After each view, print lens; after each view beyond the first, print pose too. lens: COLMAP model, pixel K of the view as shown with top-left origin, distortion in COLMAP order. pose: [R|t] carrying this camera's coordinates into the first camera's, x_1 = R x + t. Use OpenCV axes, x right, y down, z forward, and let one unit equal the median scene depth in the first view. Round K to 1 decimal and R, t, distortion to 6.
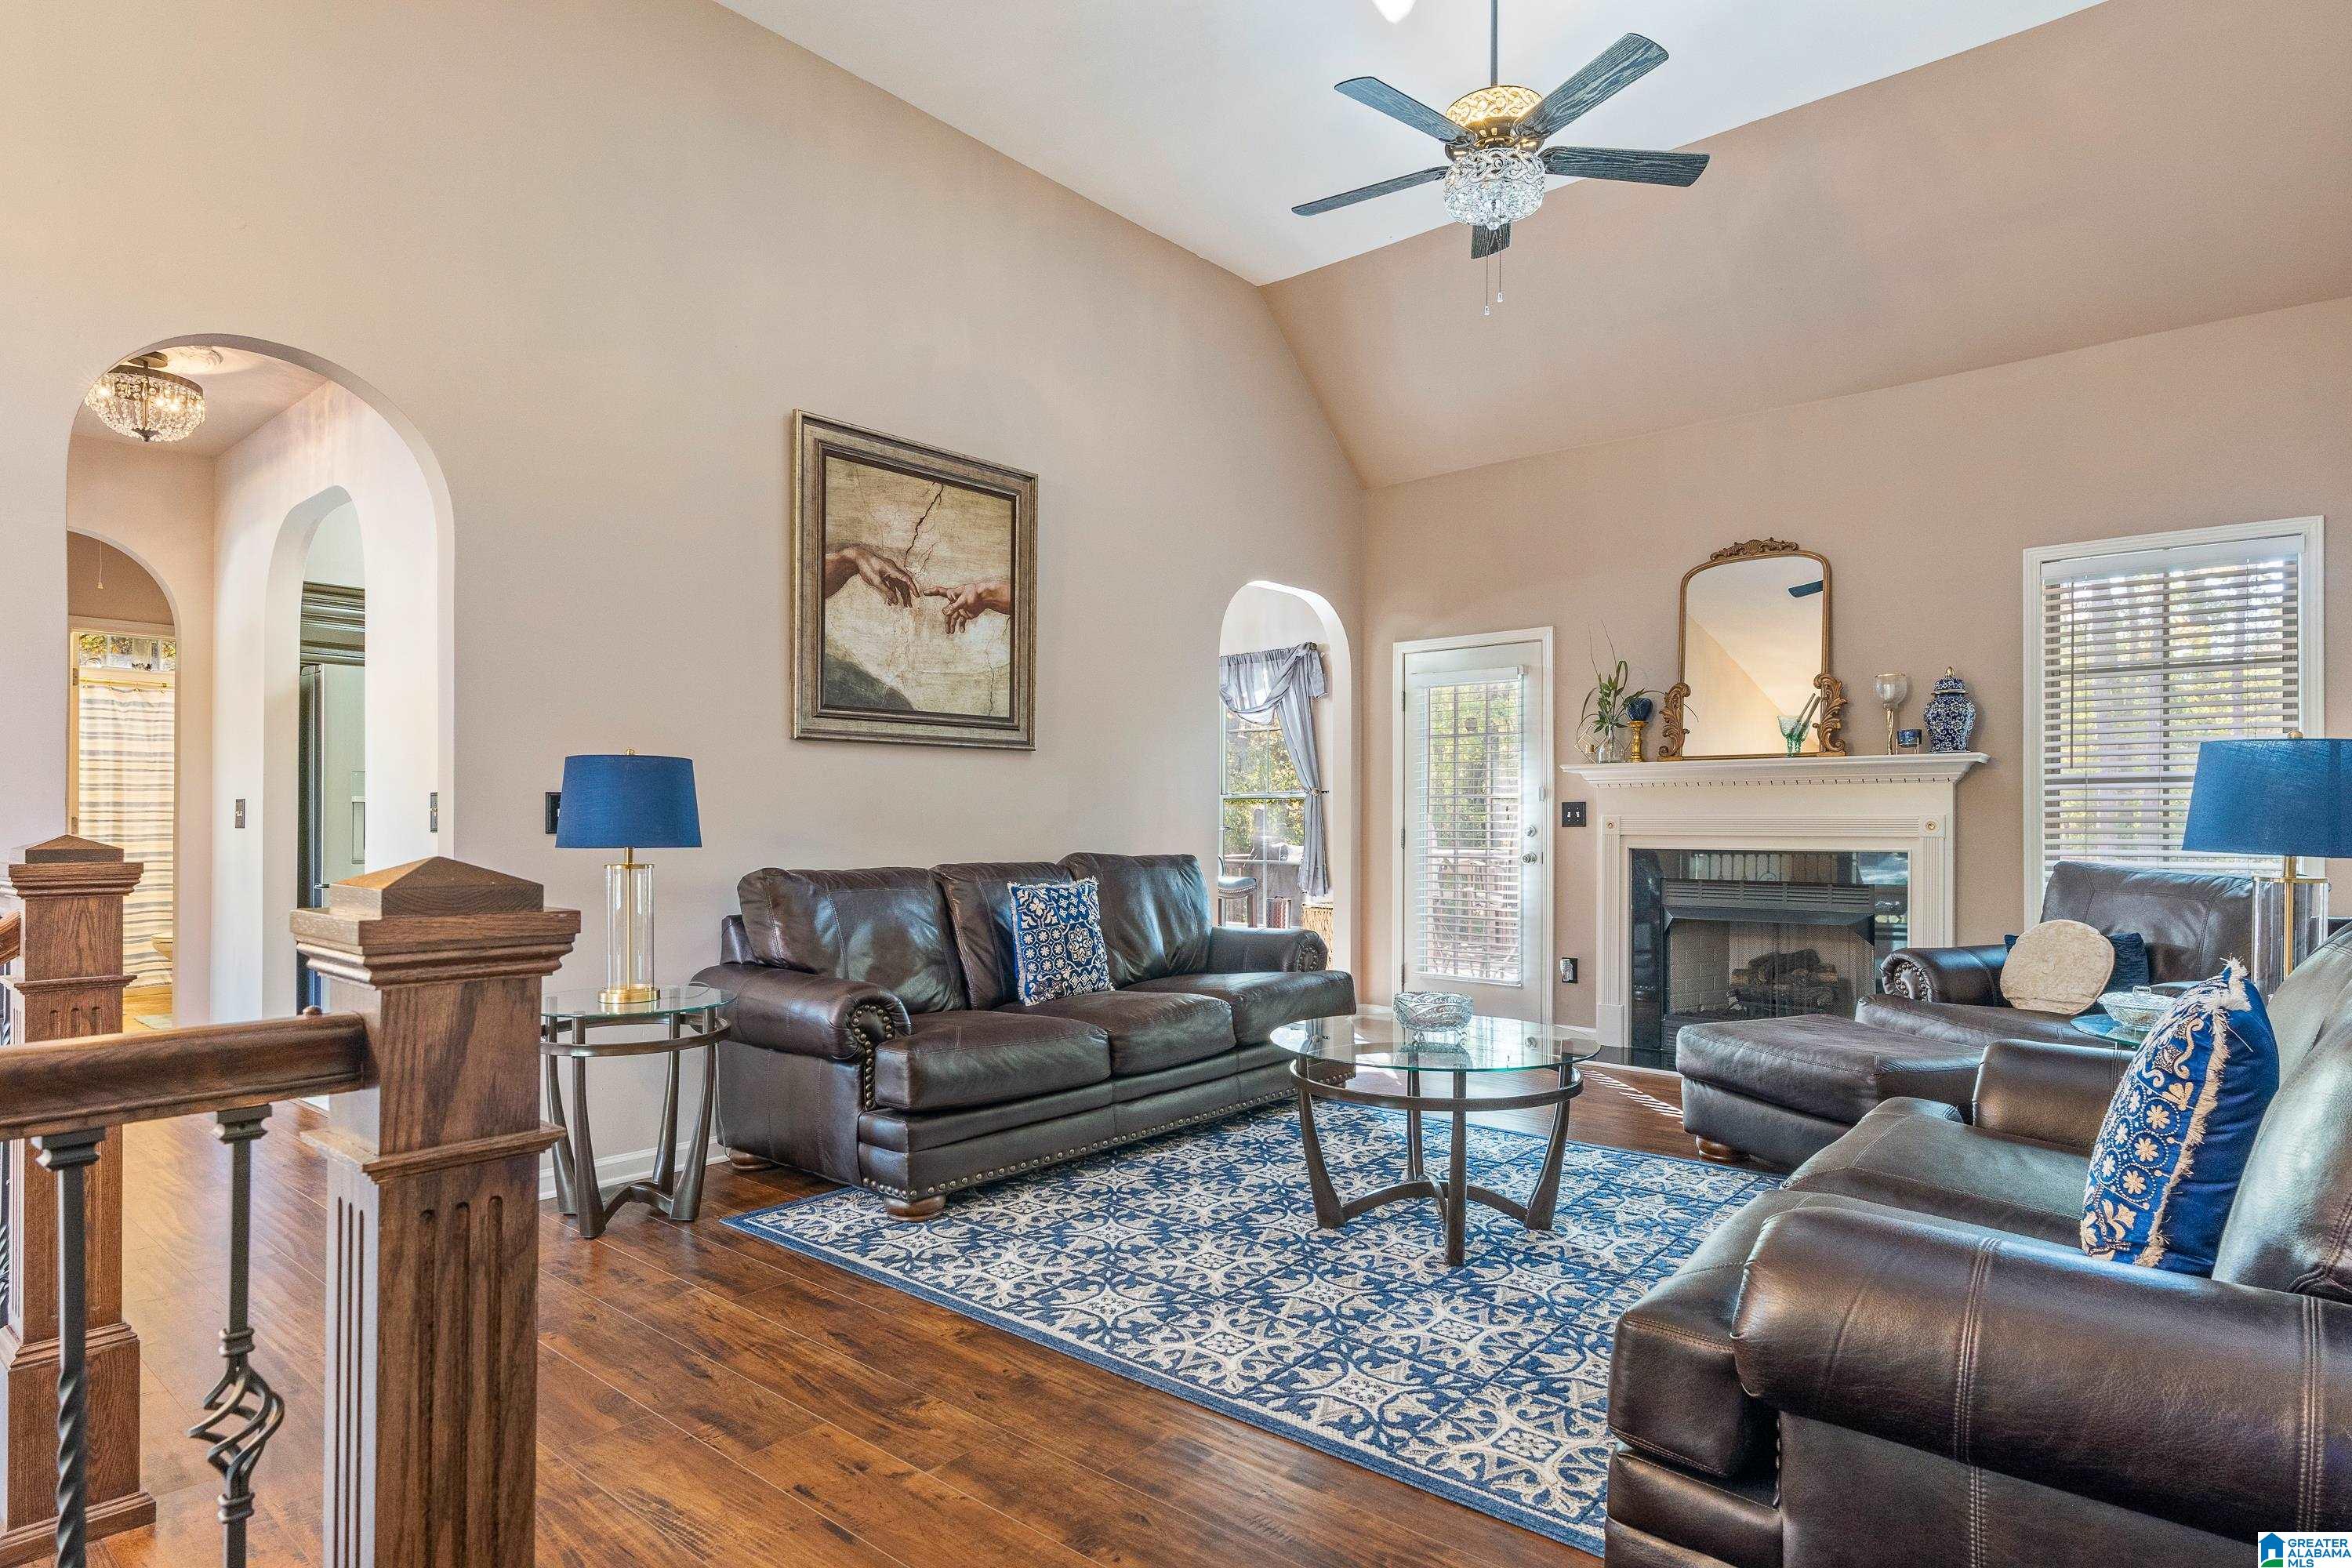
lens RADIAL K [[1299.1, 0, 1177.6], [0, 1299.1, 801.7], [0, 0, 1]] dist [-0.003132, -0.000038]
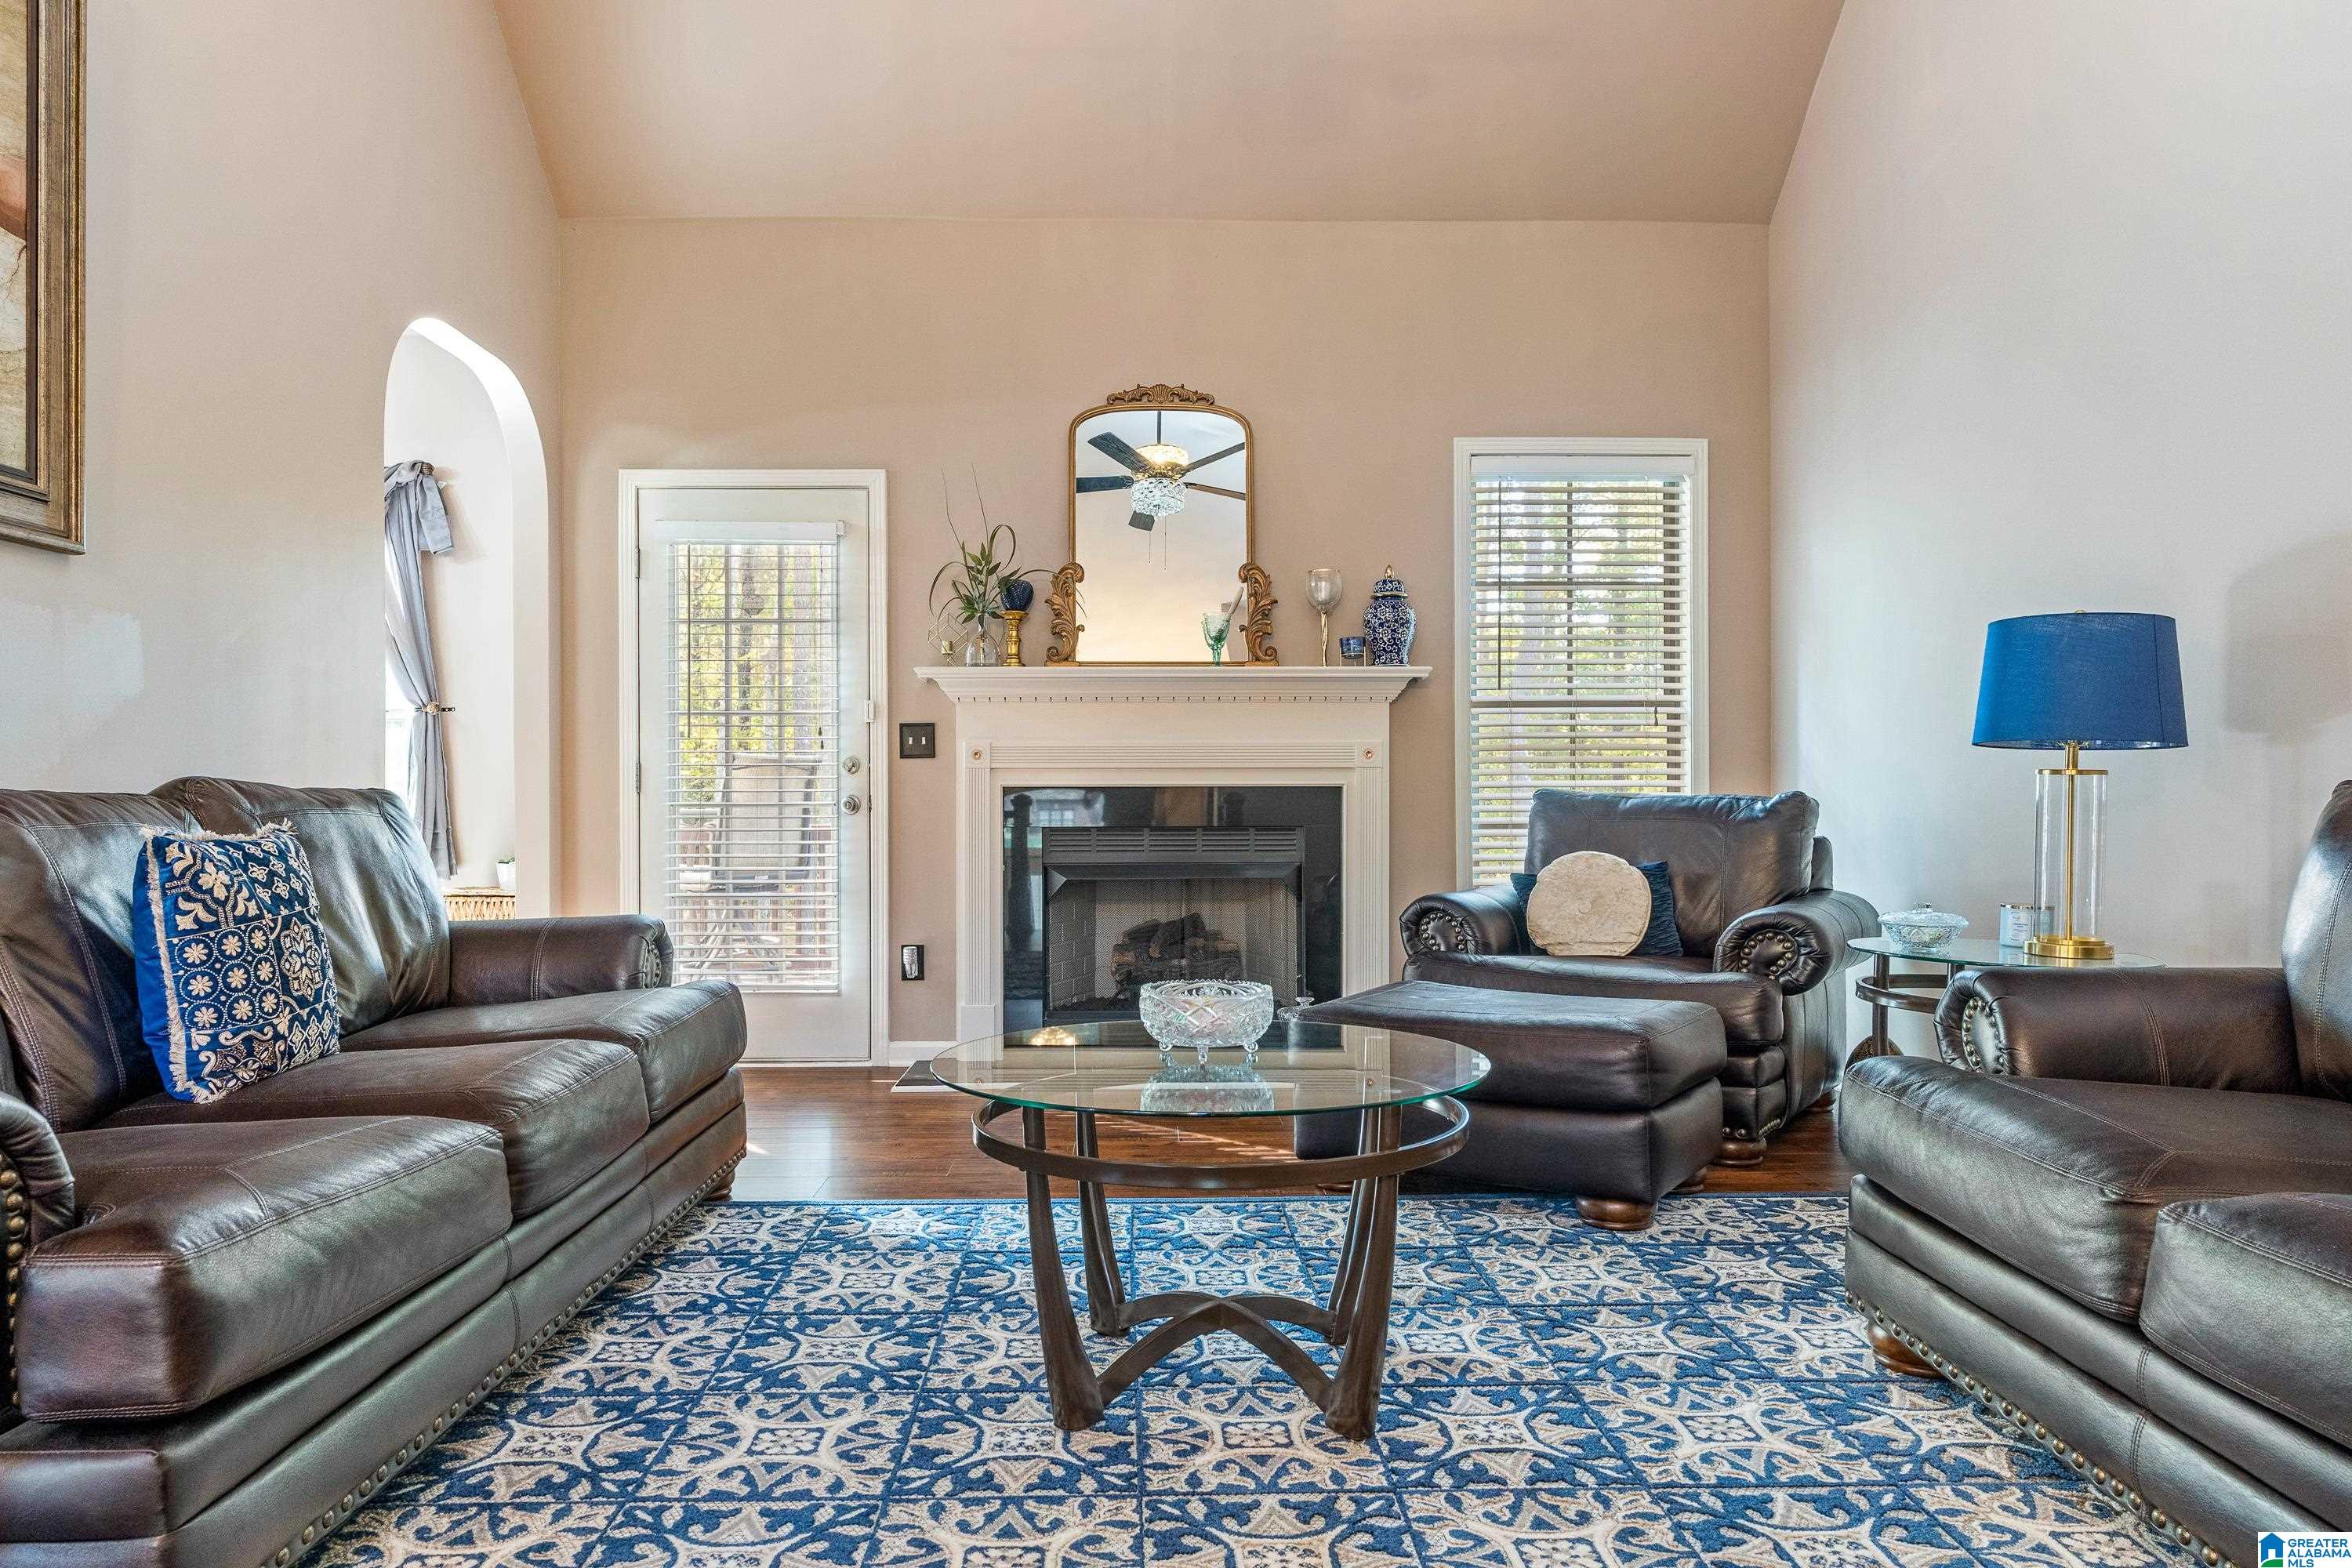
lens RADIAL K [[1590.7, 0, 1176.8], [0, 1590.7, 785.7], [0, 0, 1]] dist [0.011855, 0.006493]
pose [[0.746759, 0.003468, 0.665086, -0.199983], [-0.004913, 0.999988, 0.000302, 0.041030], [-0.665077, -0.003493, 0.746767, 0.324954]]
